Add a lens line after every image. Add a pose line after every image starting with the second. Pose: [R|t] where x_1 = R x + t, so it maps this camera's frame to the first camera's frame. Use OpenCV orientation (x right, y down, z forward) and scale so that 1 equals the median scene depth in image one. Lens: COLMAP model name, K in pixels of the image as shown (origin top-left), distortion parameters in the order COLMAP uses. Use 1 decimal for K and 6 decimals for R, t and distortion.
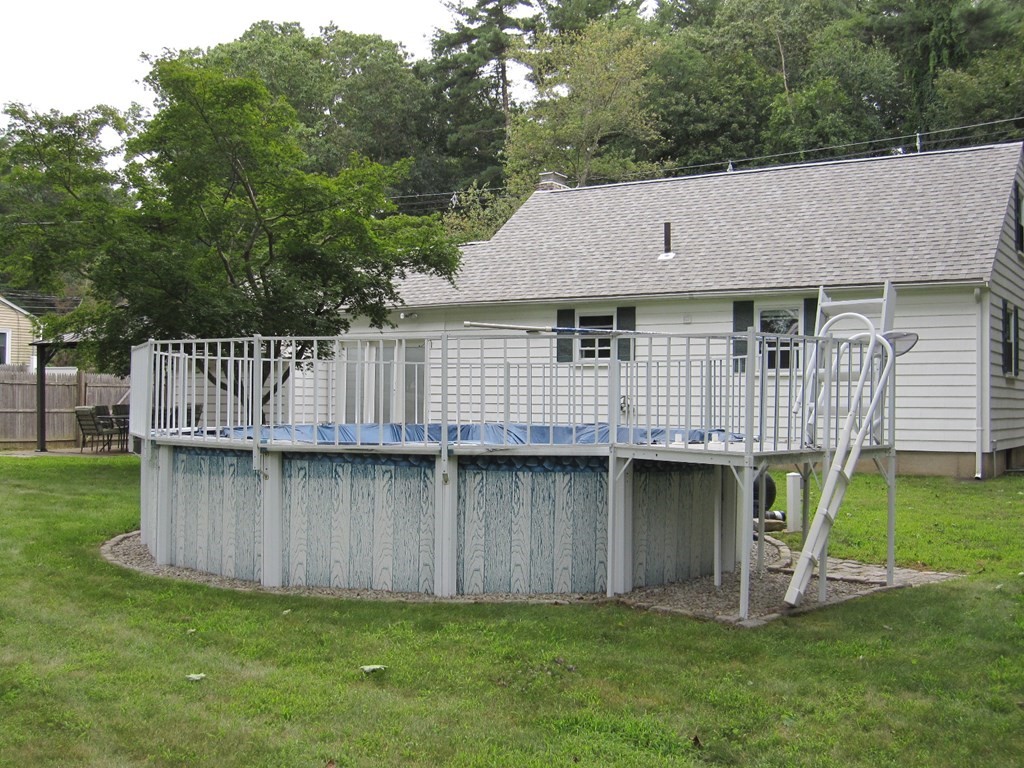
lens RADIAL K [[1115.8, 0, 512.0], [0, 1115.8, 384.0], [0, 0, 1]] dist [-0.063675, 0.005630]
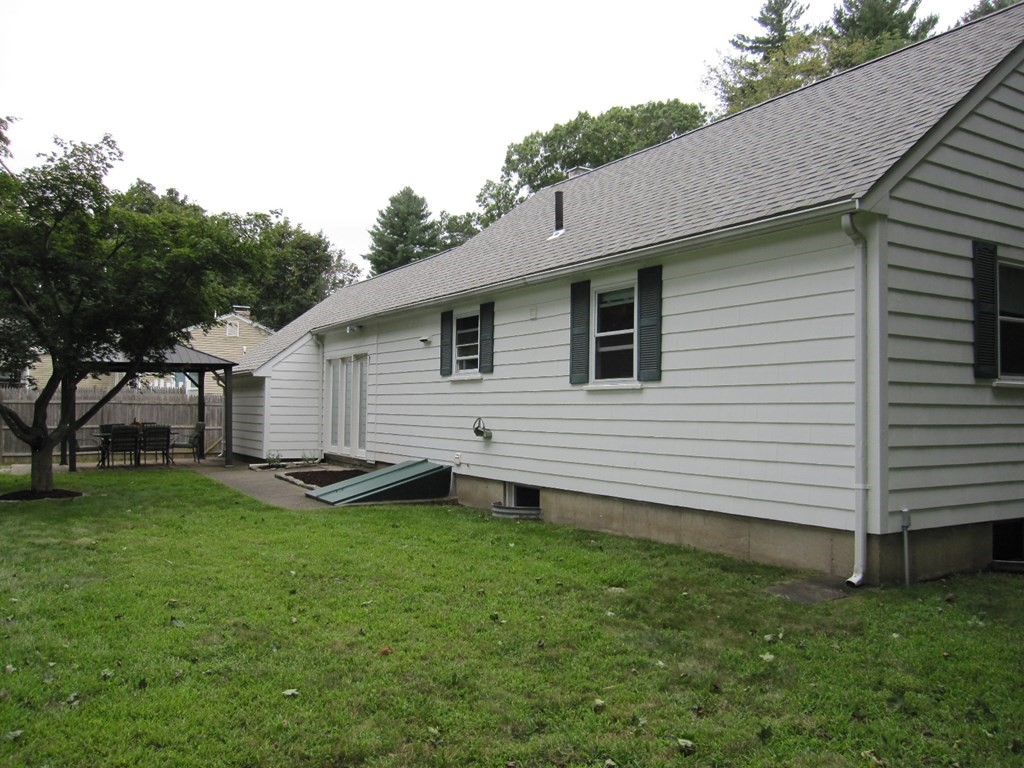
lens RADIAL K [[841.6, 0, 512.0], [0, 841.6, 384.0], [0, 0, 1]] dist [-0.079479, 0.050607]
pose [[0.894244, -0.016201, -0.447287, 0.367029], [0.008396, 0.999776, -0.019428, -0.001098], [0.447502, 0.013618, 0.894179, 0.470419]]
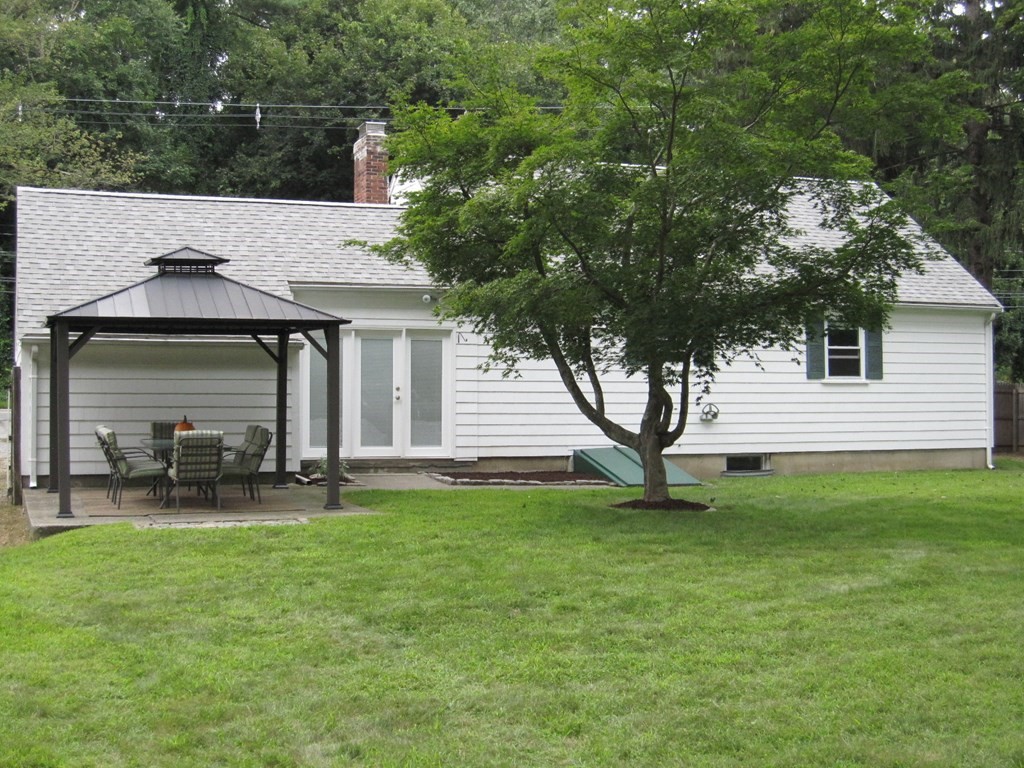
lens RADIAL K [[1318.8, 0, 516.8], [0, 1318.8, 366.7], [0, 0, 1]] dist [-0.088576, 0.009957]
pose [[0.596216, 0.012532, 0.802726, -0.836379], [-0.005750, 0.999919, -0.011340, -0.006224], [-0.802804, 0.002145, 0.596240, 0.457655]]
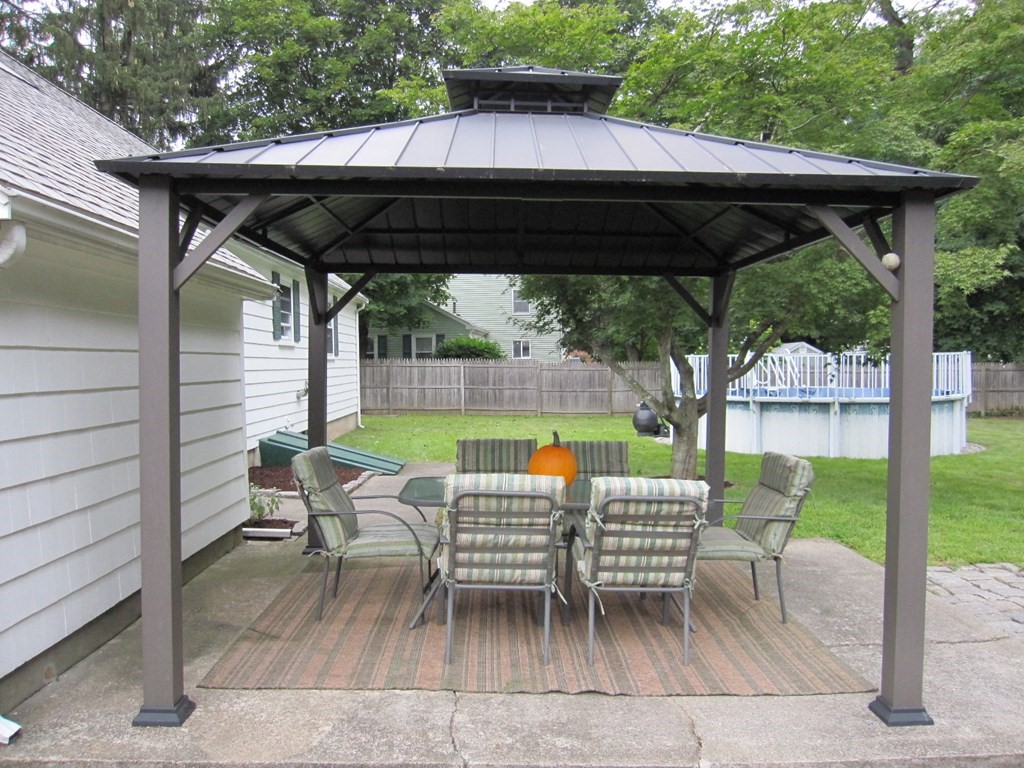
lens RADIAL K [[841.6, 0, 512.0], [0, 841.6, 384.0], [0, 0, 1]] dist [-0.079479, 0.050607]
pose [[-0.556023, -0.023122, 0.830845, -0.531848], [-0.006029, 0.999699, 0.023786, -0.003818], [-0.831145, 0.008217, -0.555995, 1.187305]]
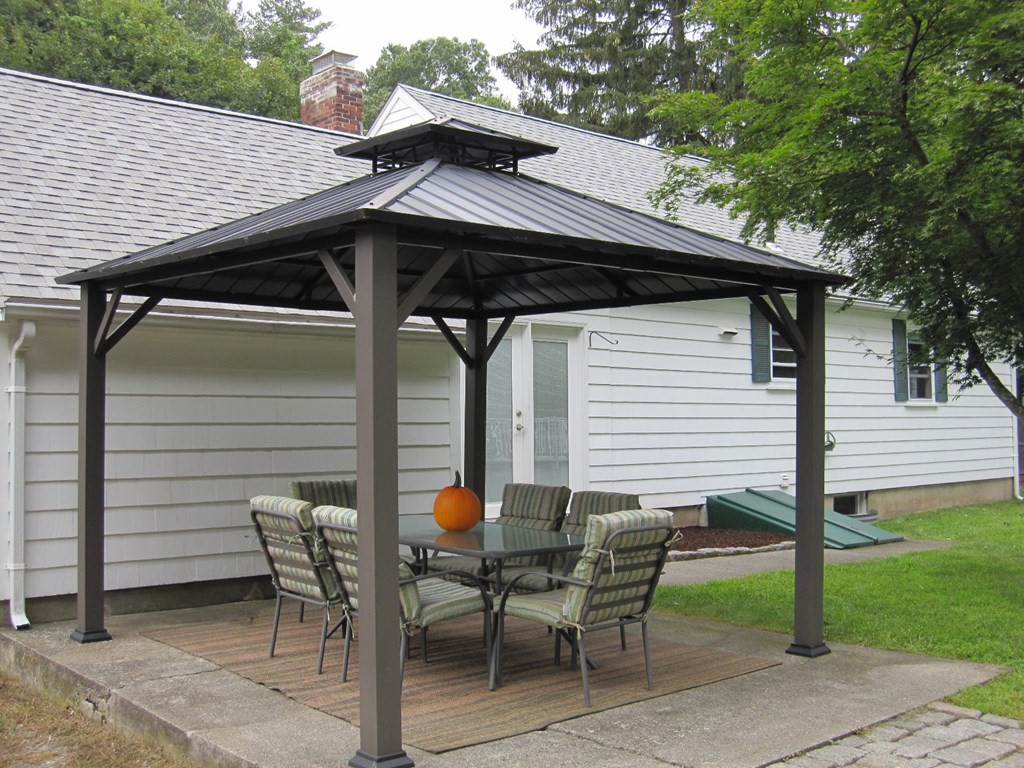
lens RADIAL K [[1115.8, 0, 512.0], [0, 1115.8, 384.0], [0, 0, 1]] dist [-0.063675, 0.005630]
pose [[0.279021, 0.024125, 0.959982, -0.633362], [-0.005142, 0.999708, -0.023629, -0.002182], [-0.960271, 0.001657, 0.279063, 0.955344]]
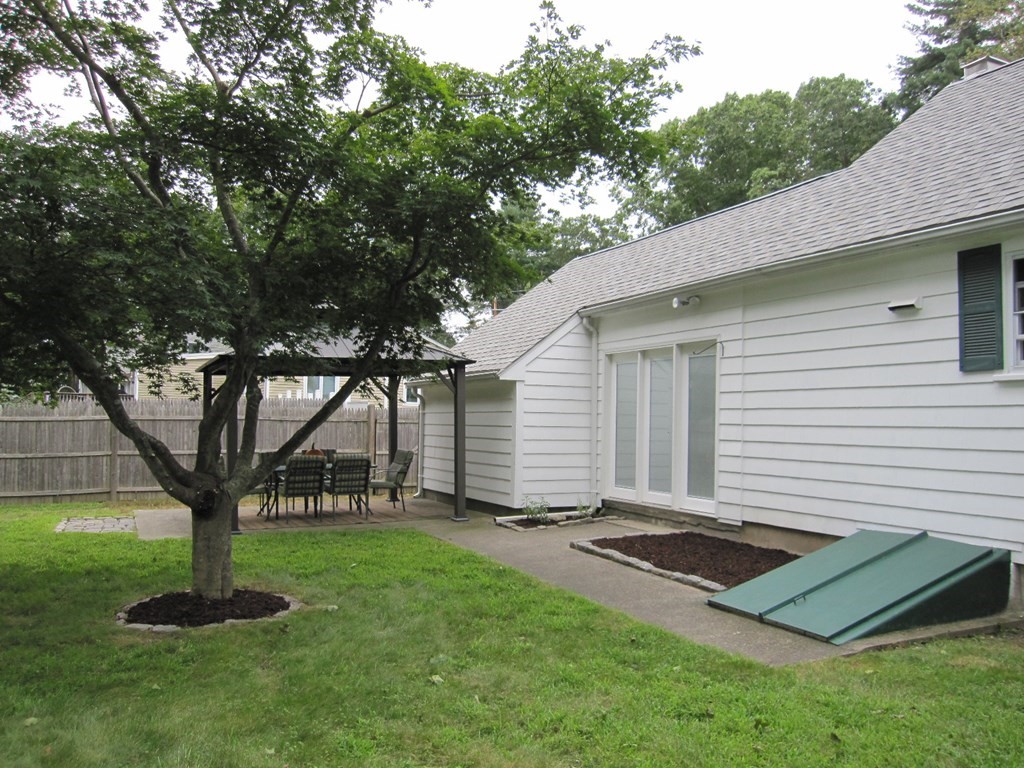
lens RADIAL K [[841.6, 0, 512.0], [0, 841.6, 384.0], [0, 0, 1]] dist [-0.079479, 0.050607]
pose [[0.847700, -0.024329, -0.529917, 0.062935], [0.005479, 0.999296, -0.037114, -0.004272], [0.530447, 0.028558, 0.847237, 0.643287]]
